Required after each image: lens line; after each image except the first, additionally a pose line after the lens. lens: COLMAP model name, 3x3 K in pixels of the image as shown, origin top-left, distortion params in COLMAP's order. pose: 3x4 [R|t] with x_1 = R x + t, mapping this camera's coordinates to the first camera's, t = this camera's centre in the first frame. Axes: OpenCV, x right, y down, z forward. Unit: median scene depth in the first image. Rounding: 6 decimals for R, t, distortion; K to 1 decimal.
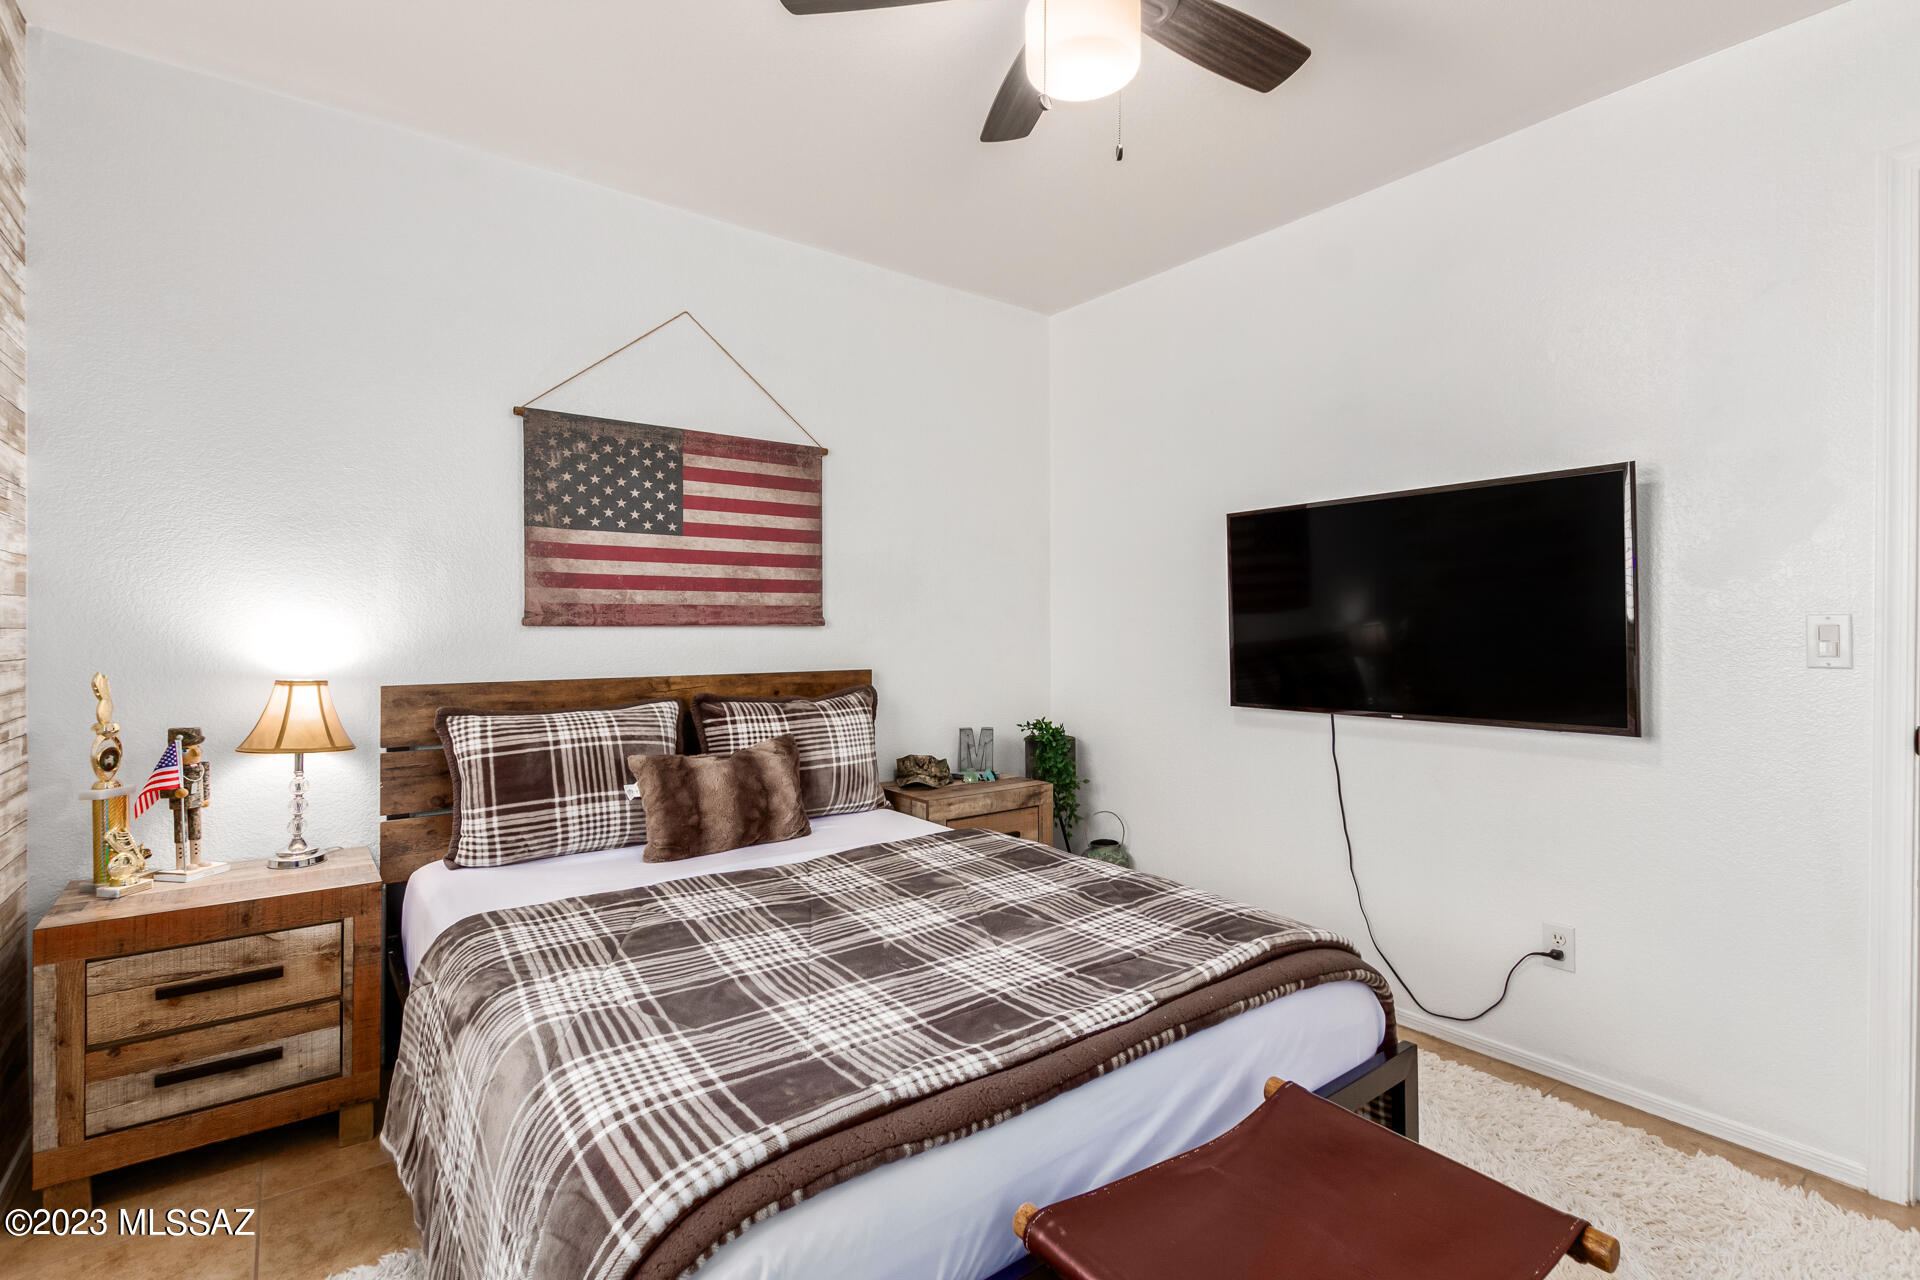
lens RADIAL K [[903.5, 0, 960.6], [0, 903.5, 630.1], [0, 0, 1]] dist [0.002422, -0.000377]
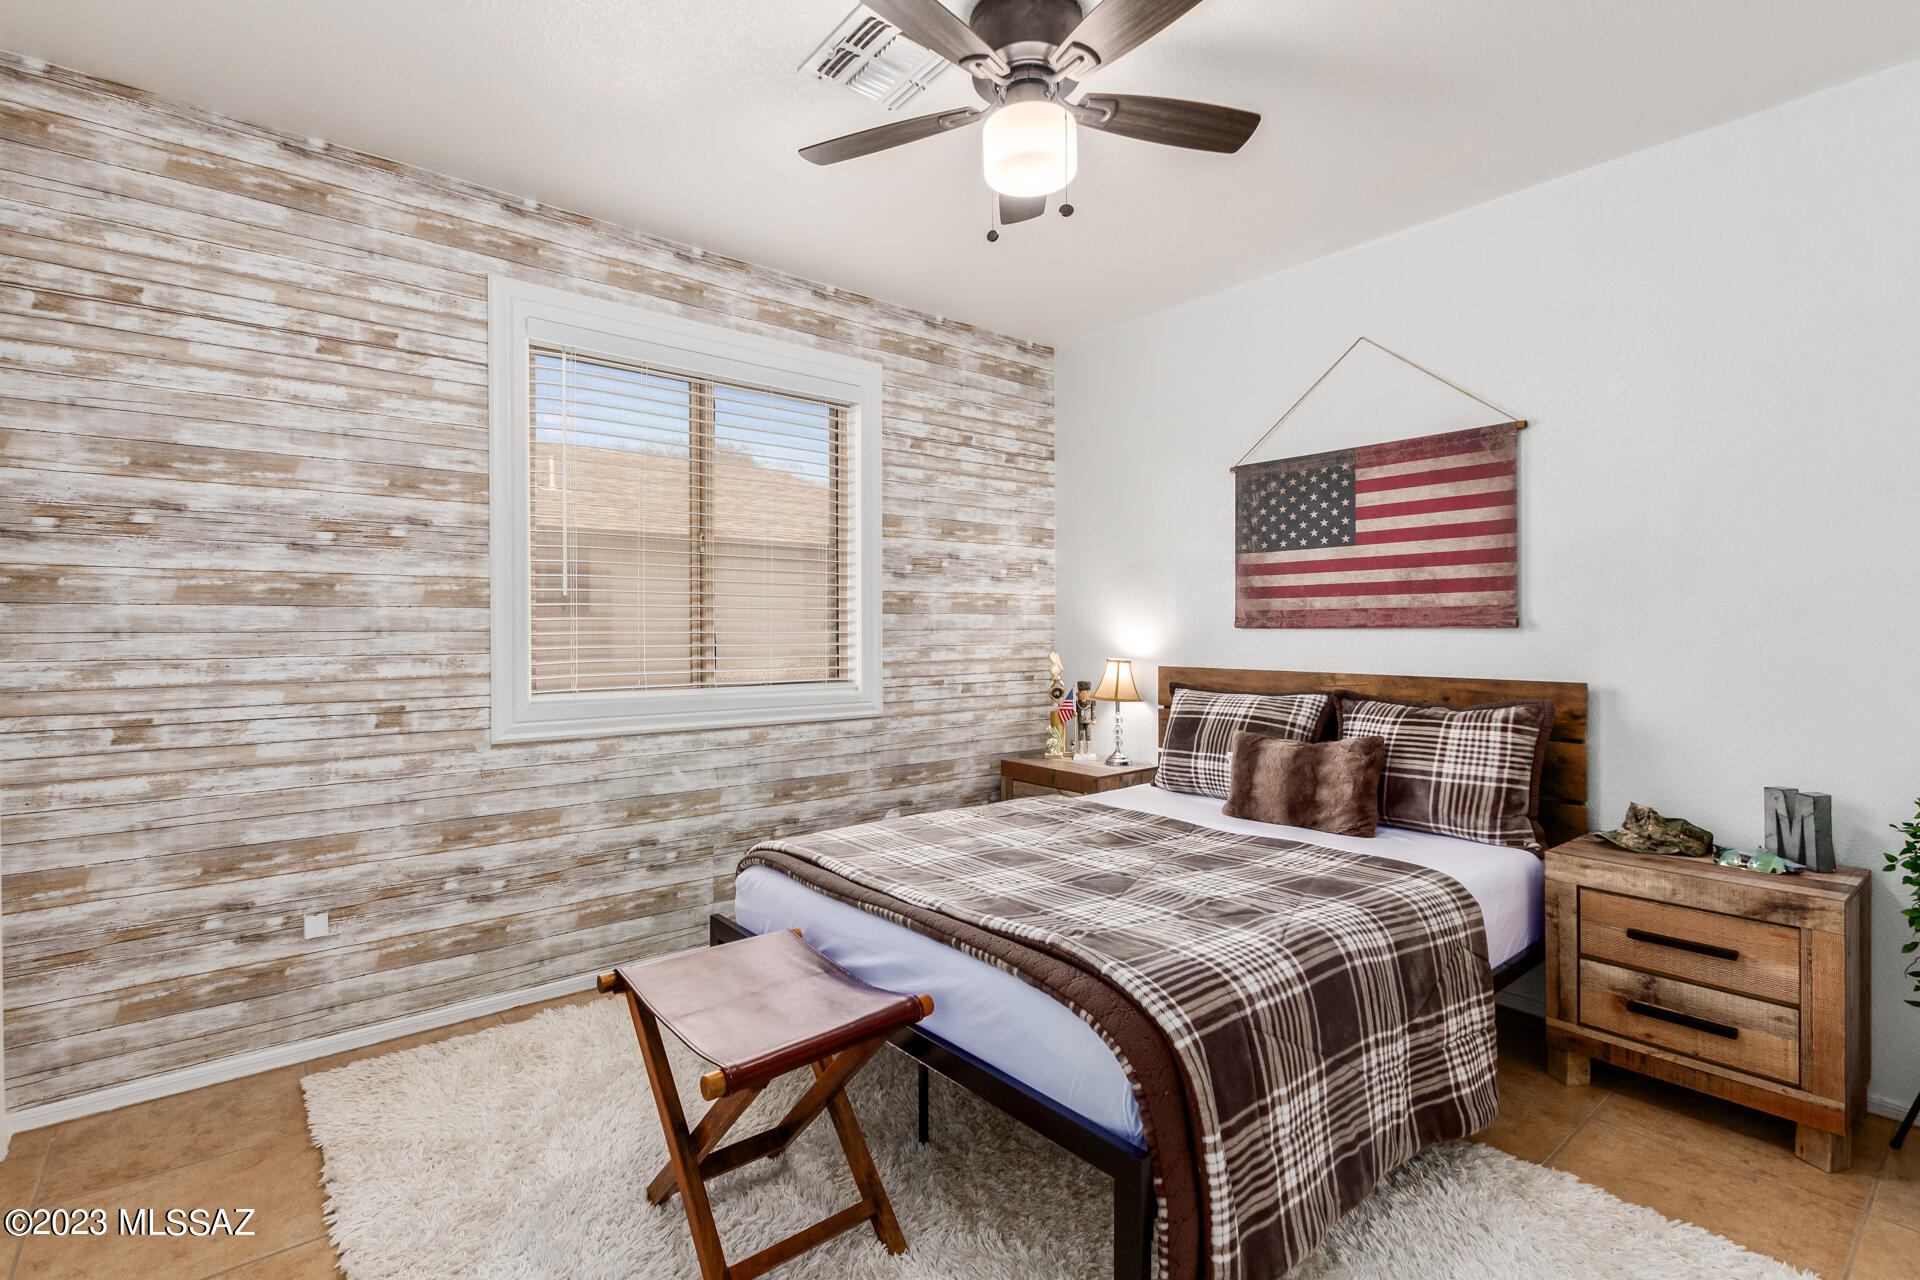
lens RADIAL K [[895.6, 0, 954.8], [0, 895.6, 615.4], [0, 0, 1]] dist [0.003064, 0.000105]
pose [[0.039512, -0.017706, -0.999062, 0.810370], [-0.007519, 0.999809, -0.018016, 0.003381], [0.999191, 0.008224, 0.039371, 0.514066]]
